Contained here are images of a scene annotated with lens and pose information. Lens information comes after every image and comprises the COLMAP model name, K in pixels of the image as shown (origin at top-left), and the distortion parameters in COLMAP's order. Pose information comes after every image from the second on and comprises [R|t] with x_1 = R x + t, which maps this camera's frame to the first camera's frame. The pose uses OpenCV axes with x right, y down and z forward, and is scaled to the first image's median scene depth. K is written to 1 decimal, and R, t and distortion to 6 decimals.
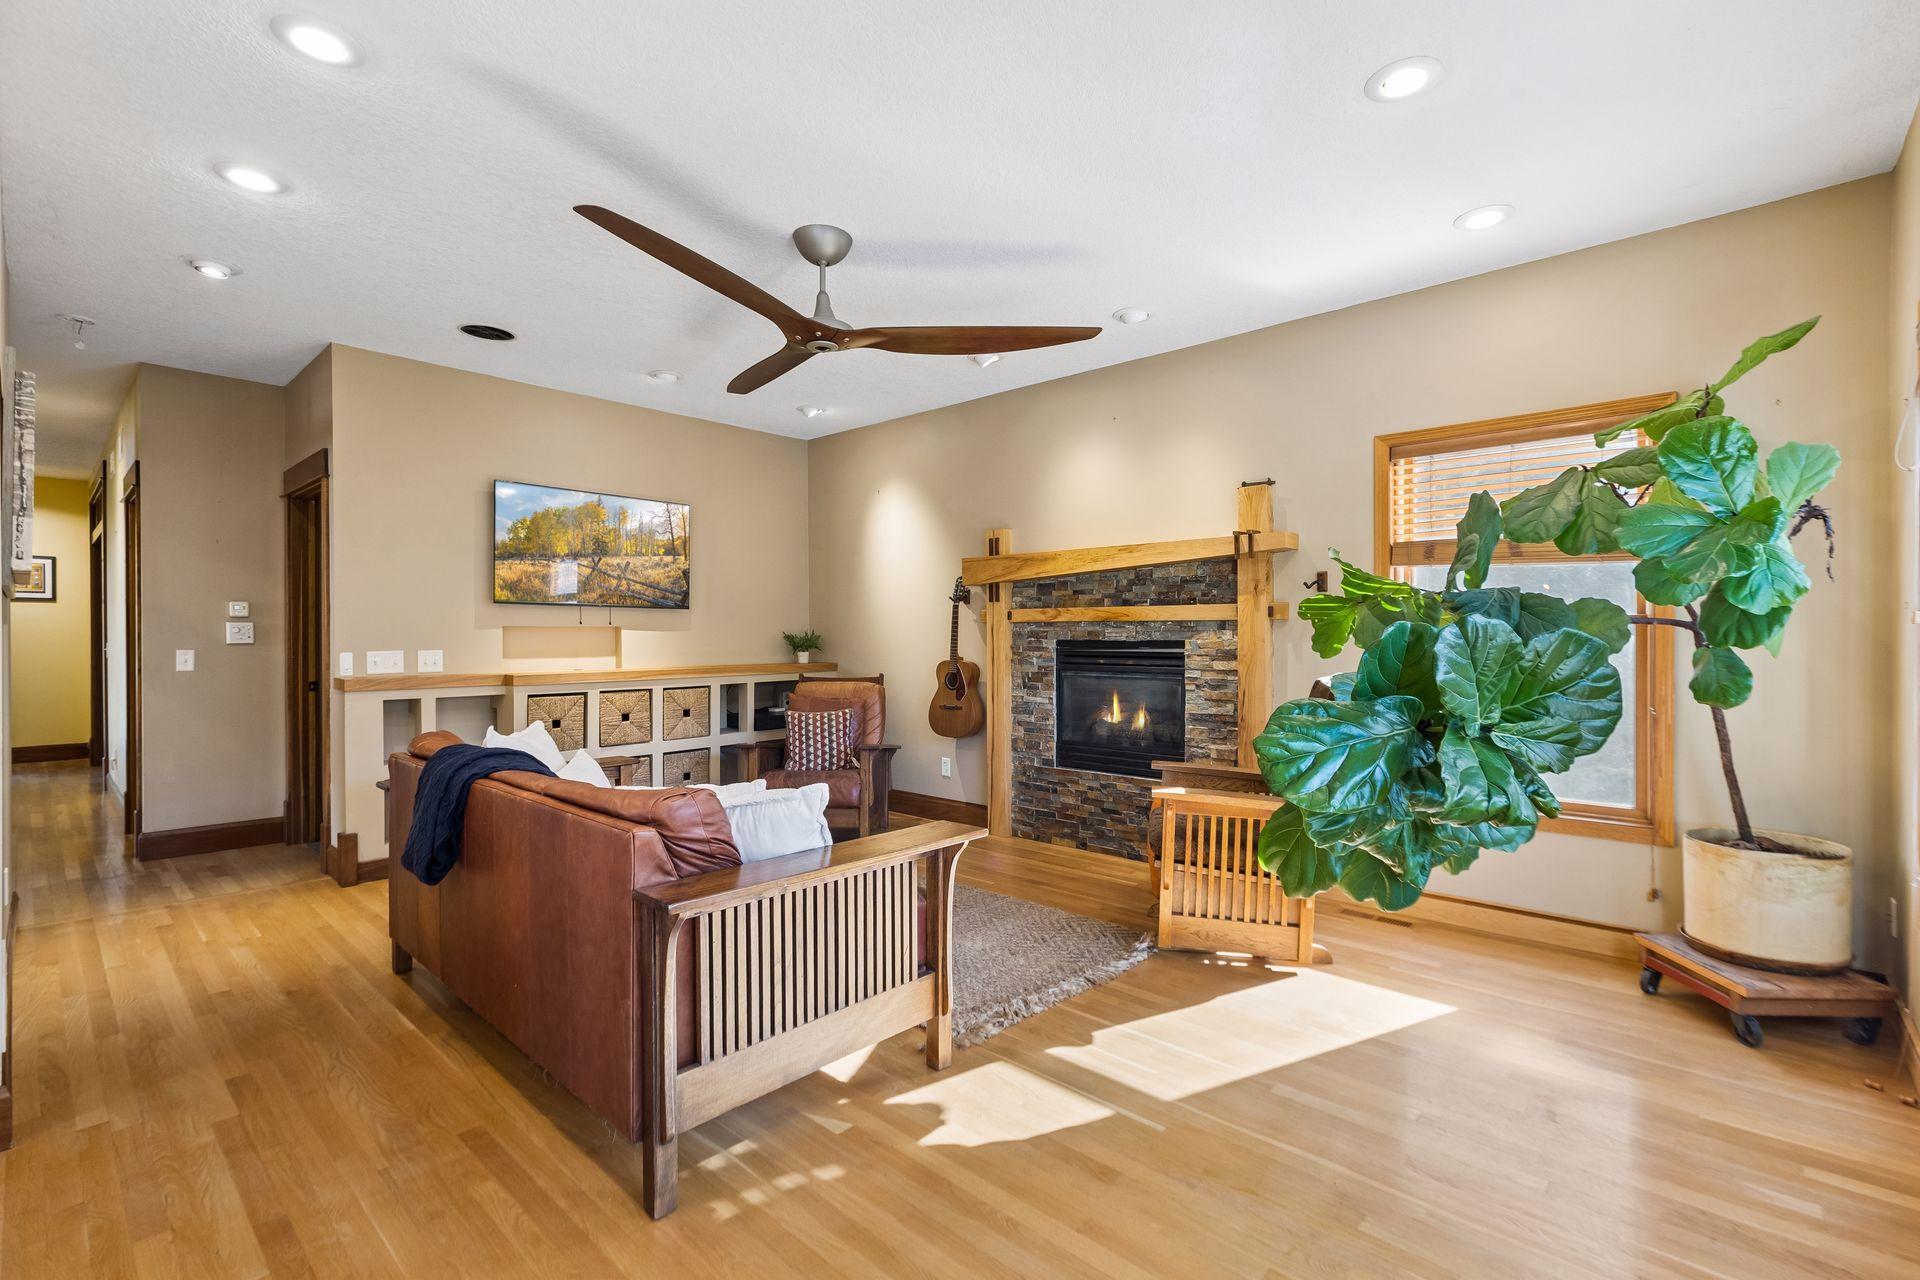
lens RADIAL K [[867.0, 0, 970.1], [0, 867.0, 633.3], [0, 0, 1]] dist [0.006945, -0.001372]
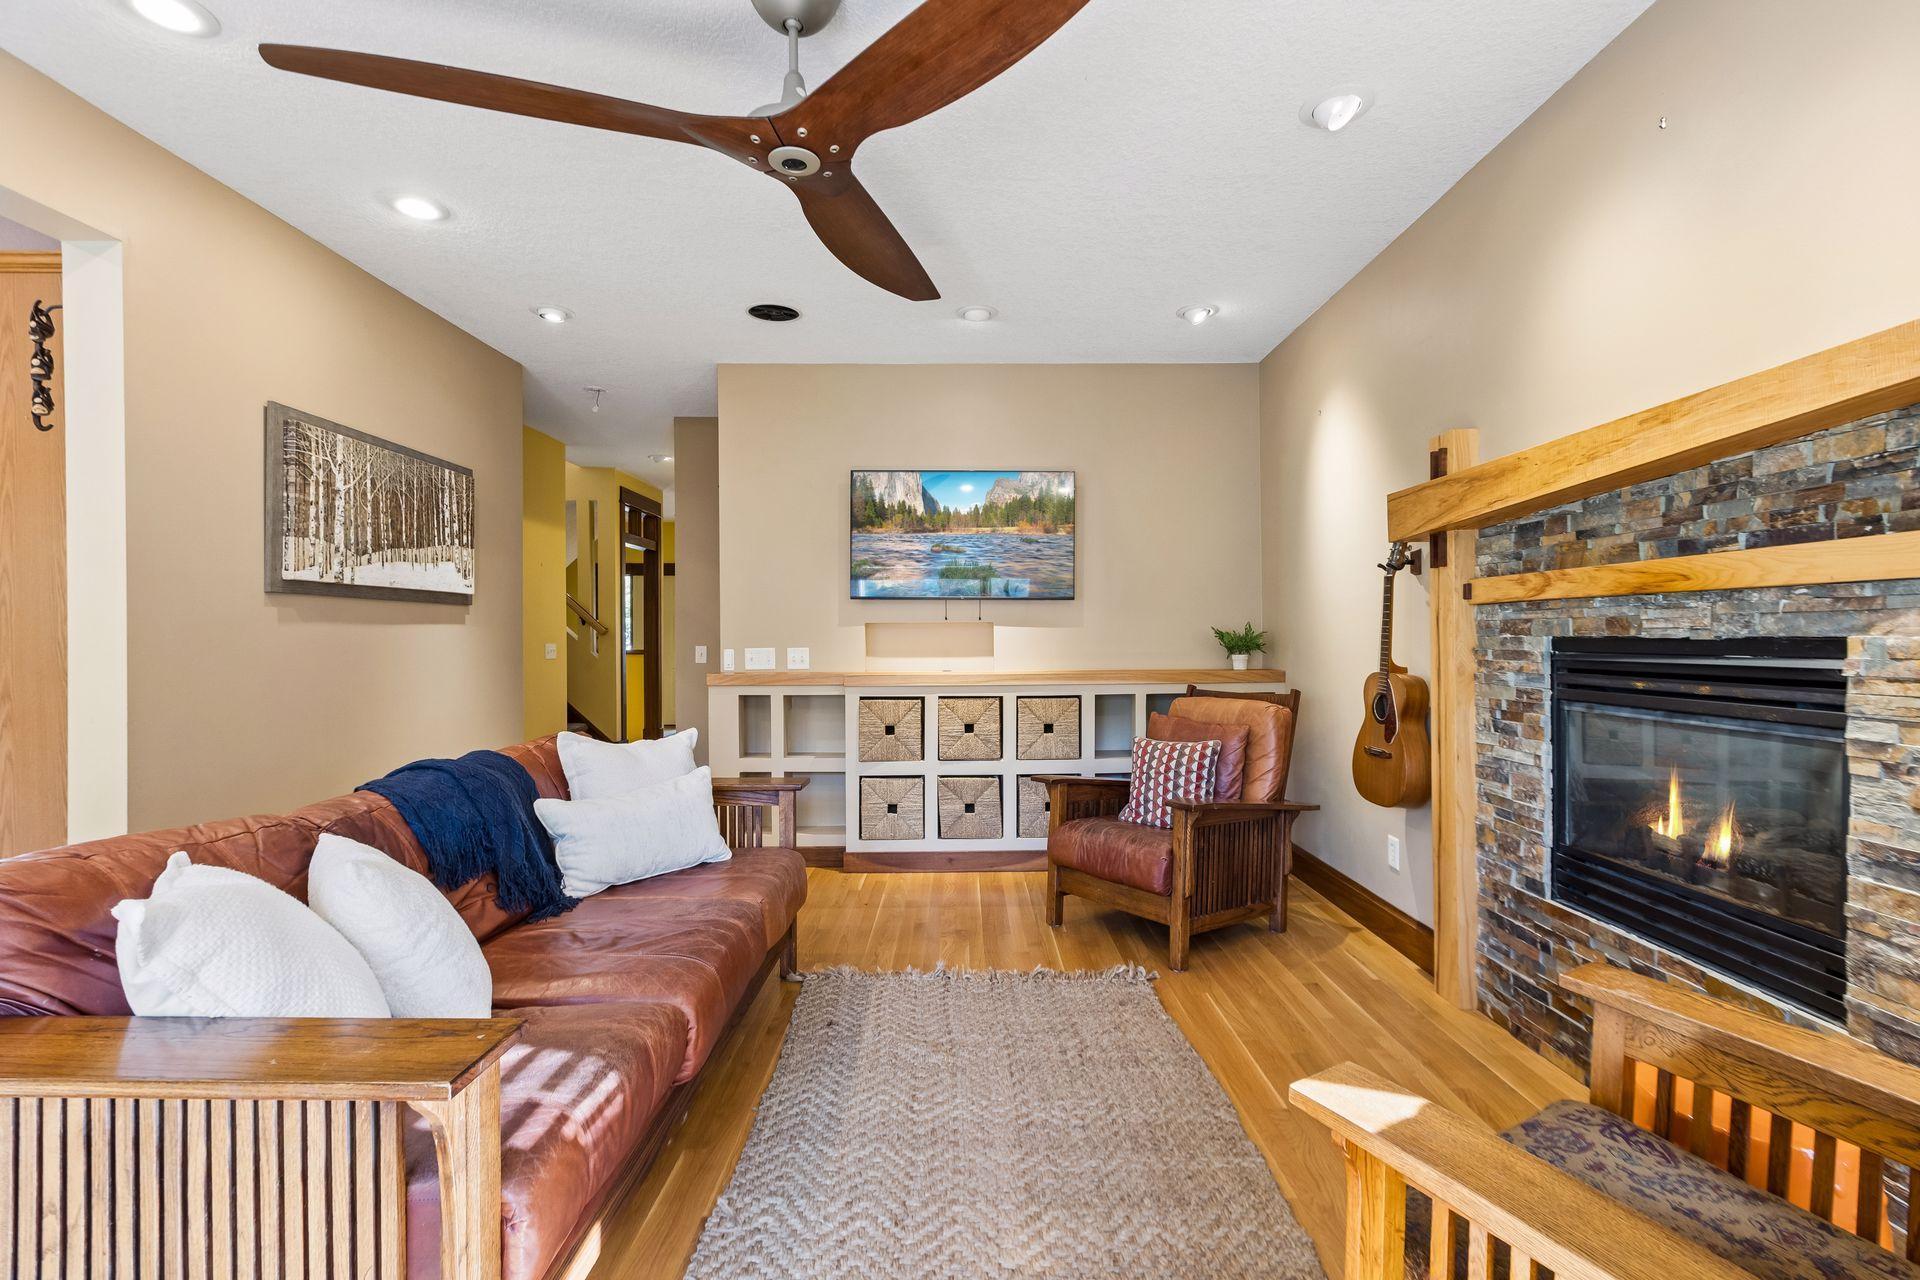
lens RADIAL K [[867.0, 0, 978.3], [0, 867.0, 634.4], [0, 0, 1]] dist [0.006945, -0.001372]
pose [[0.676519, -0.003365, -0.736417, 0.249623], [0.004177, 0.999991, -0.000732, 0.005464], [0.736413, -0.002581, 0.676527, 0.450724]]
